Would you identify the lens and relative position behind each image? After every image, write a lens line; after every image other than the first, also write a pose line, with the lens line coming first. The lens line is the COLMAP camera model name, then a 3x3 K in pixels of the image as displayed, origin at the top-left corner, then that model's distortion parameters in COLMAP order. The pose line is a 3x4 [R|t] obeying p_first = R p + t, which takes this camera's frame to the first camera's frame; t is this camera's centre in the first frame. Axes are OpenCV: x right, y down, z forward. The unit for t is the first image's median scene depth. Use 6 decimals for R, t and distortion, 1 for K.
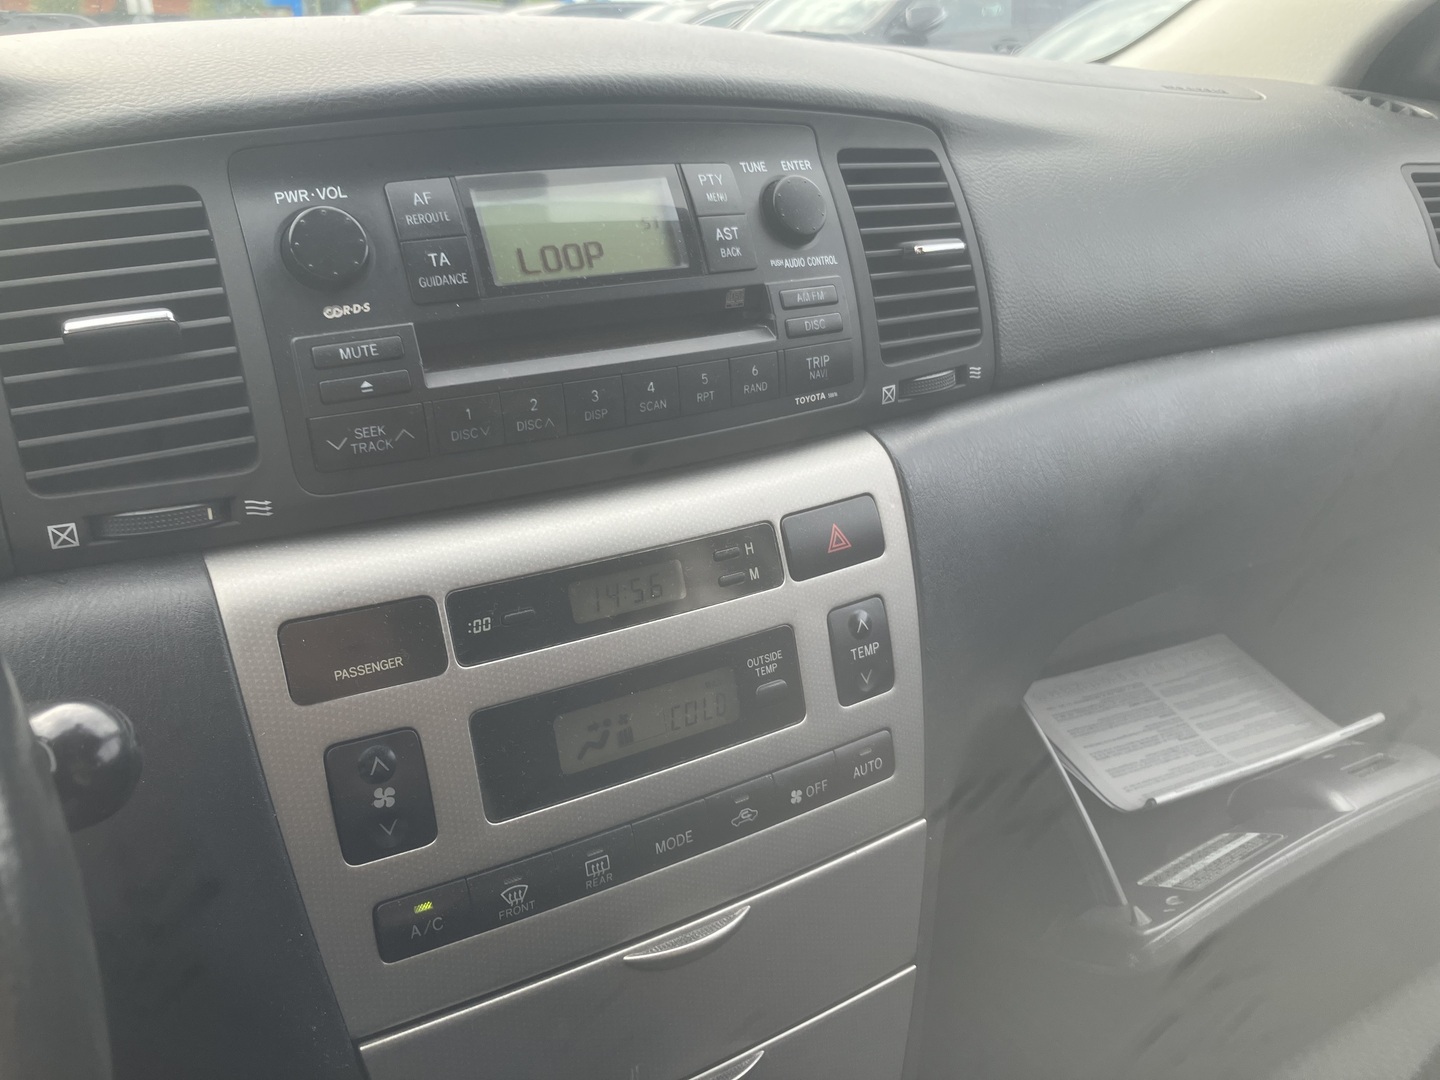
lens RADIAL K [[1191.0, 0, 719.4], [0, 1191.0, 542.7], [0, 0, 1]] dist [0.012758, -0.015430]
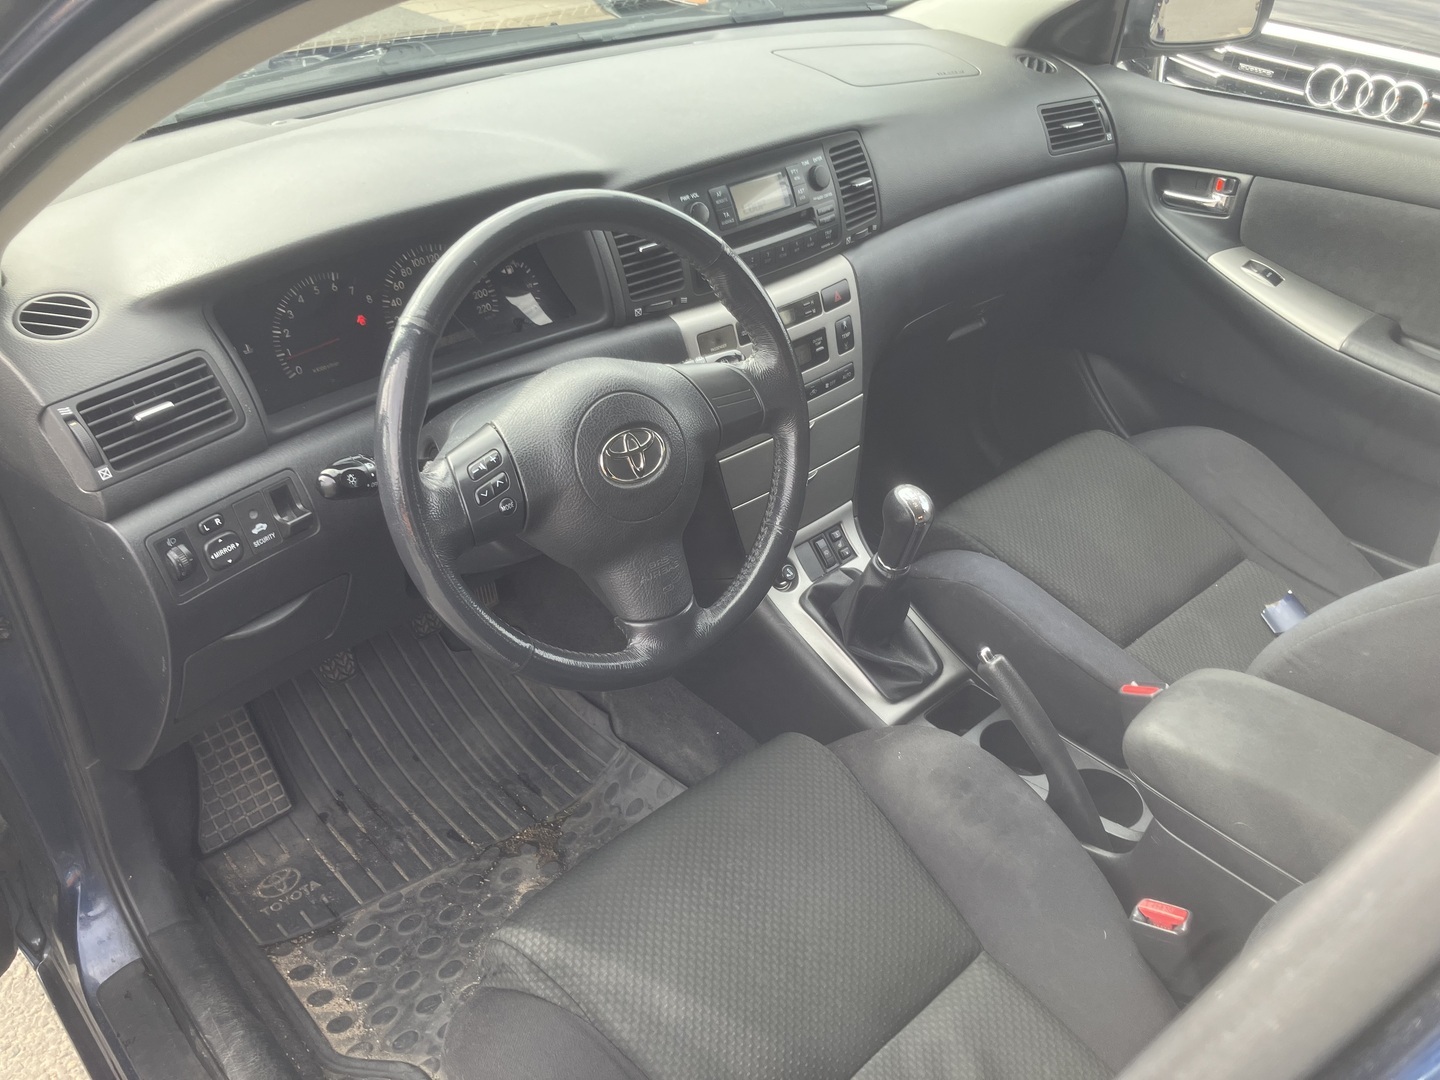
lens RADIAL K [[1191.0, 0, 718.8], [0, 1191.0, 543.9], [0, 0, 1]] dist [0.012758, -0.015430]
pose [[0.977637, -0.092529, 0.188852, -0.758767], [0.044537, 0.968732, 0.244079, -0.135470], [-0.205532, -0.230210, 0.951189, -1.772524]]
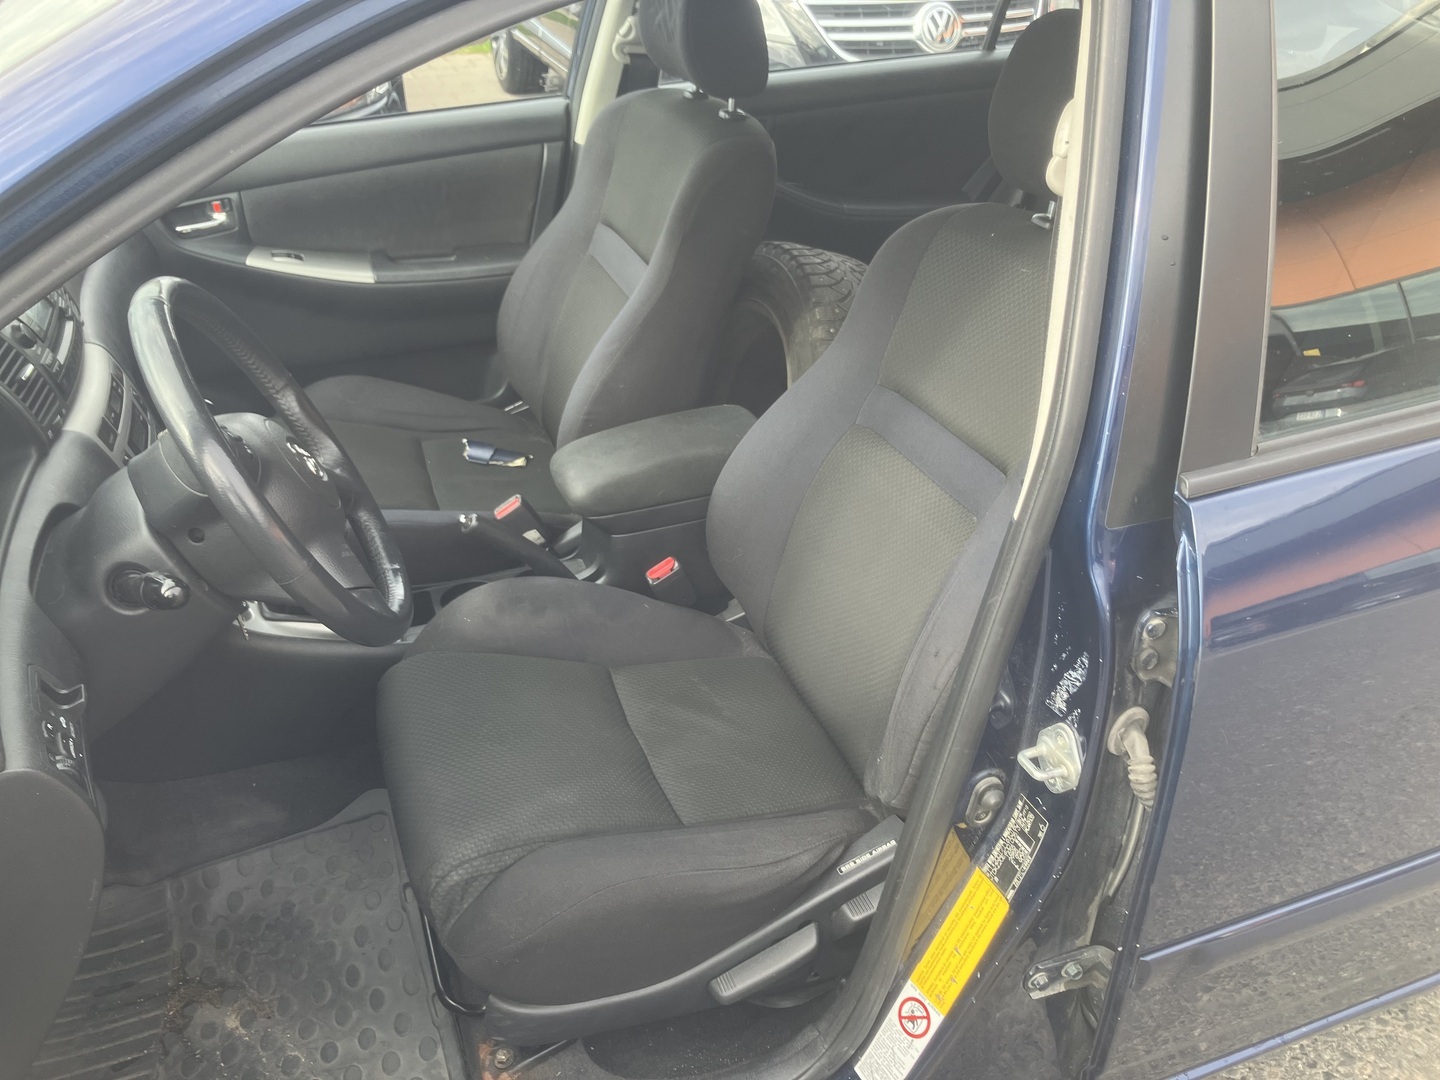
lens RADIAL K [[1191.0, 0, 719.6], [0, 1191.0, 535.3], [0, 0, 1]] dist [0.012758, -0.015430]
pose [[0.180596, -0.499846, 0.847077, -2.442827], [0.365883, 0.833571, 0.413870, -0.360819], [-0.912970, 0.235188, 0.333425, -1.355505]]
